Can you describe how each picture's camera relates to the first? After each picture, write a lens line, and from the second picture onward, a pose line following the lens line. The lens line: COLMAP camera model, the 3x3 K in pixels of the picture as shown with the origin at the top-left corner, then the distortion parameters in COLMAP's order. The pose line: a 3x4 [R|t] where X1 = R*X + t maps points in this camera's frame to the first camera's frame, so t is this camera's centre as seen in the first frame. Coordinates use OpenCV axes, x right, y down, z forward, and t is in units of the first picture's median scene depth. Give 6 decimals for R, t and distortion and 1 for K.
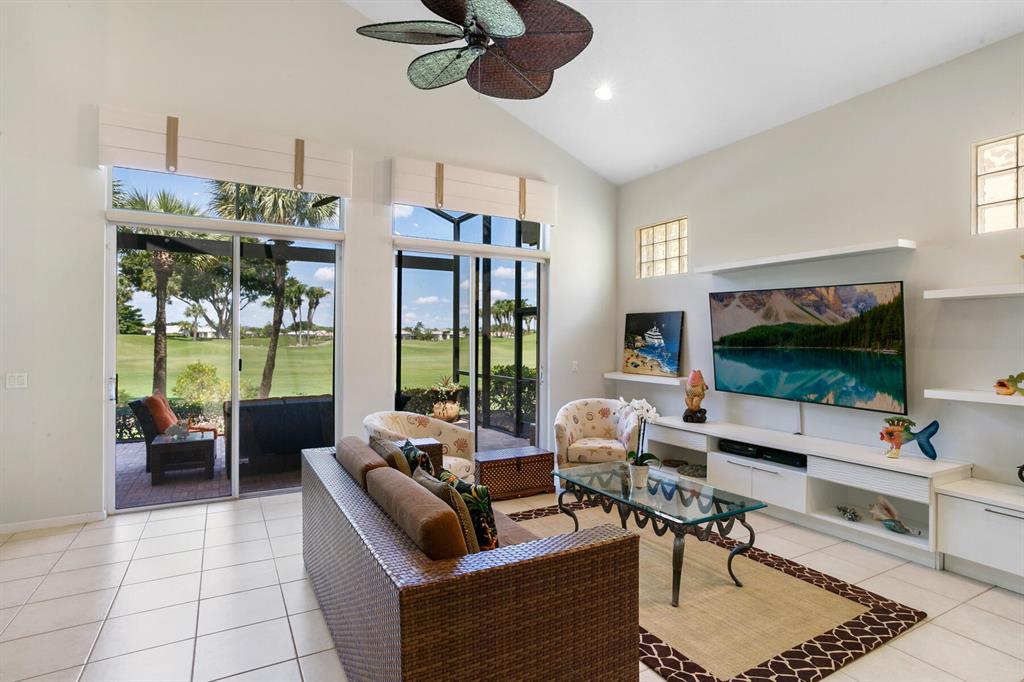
lens RADIAL K [[529.0, 0, 514.9], [0, 529.0, 335.2], [0, 0, 1]] dist [-0.060692, 0.044968]
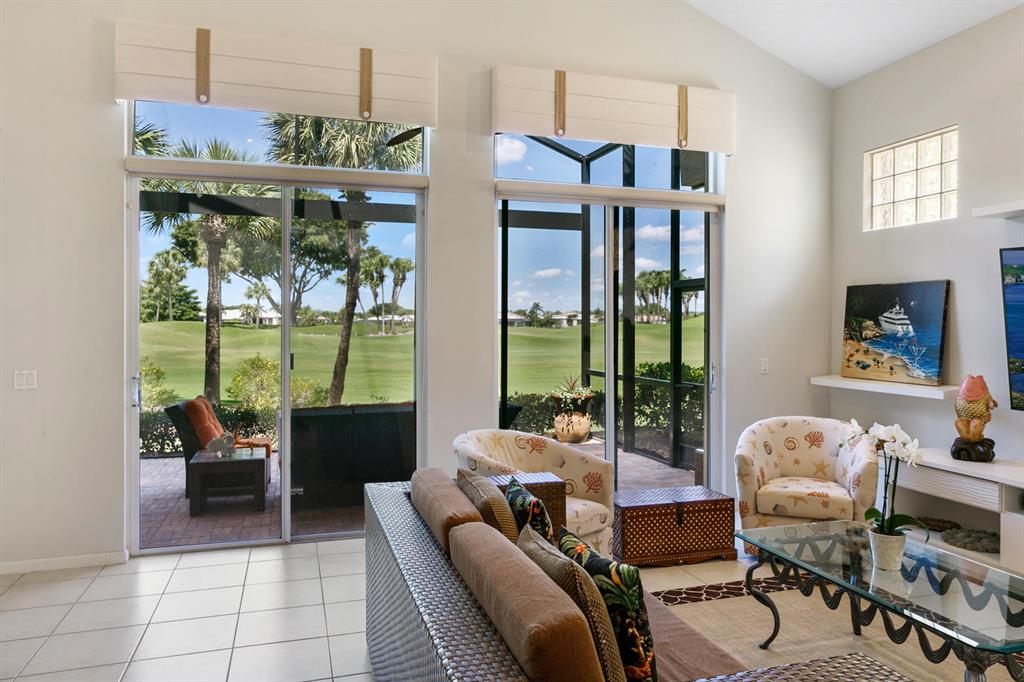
lens RADIAL K [[721.0, 0, 513.6], [0, 721.0, 323.1], [0, 0, 1]] dist [-0.039236, 0.075415]
pose [[0.977967, -0.002827, -0.208739, -0.006221], [0.003658, 0.999987, 0.003594, 0.000338], [0.208727, -0.004278, 0.977965, 0.055676]]
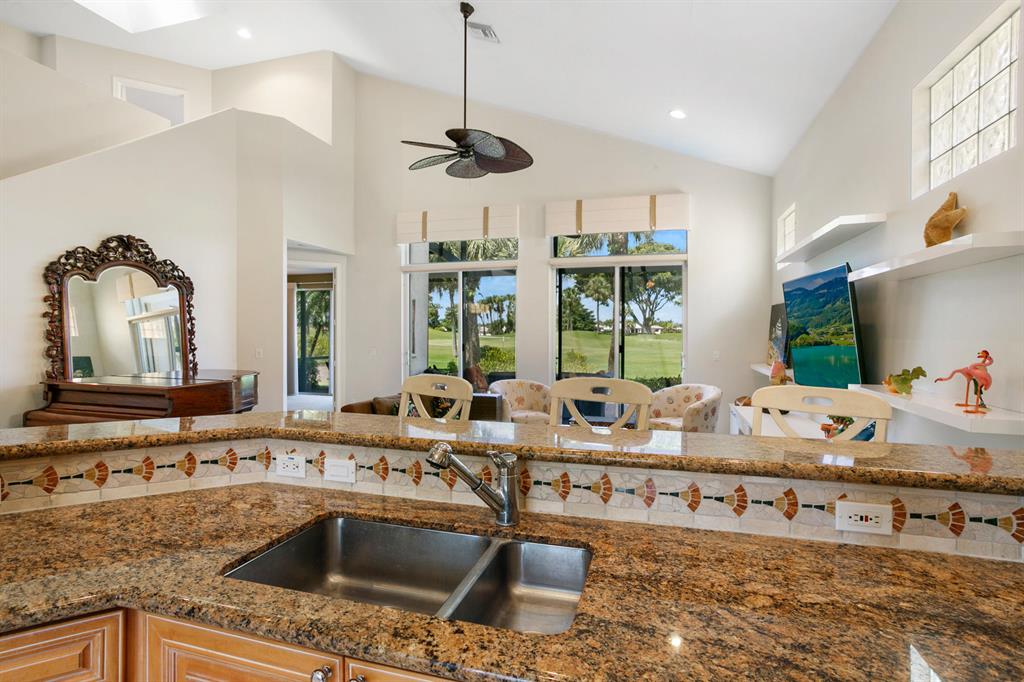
lens RADIAL K [[496.1, 0, 513.7], [0, 496.1, 334.1], [0, 0, 1]] dist [-0.053289, 0.034315]
pose [[0.694983, -0.001545, -0.719024, 0.571049], [0.007087, 0.999964, 0.004702, 0.006560], [0.718991, -0.008363, 0.694969, 0.001850]]
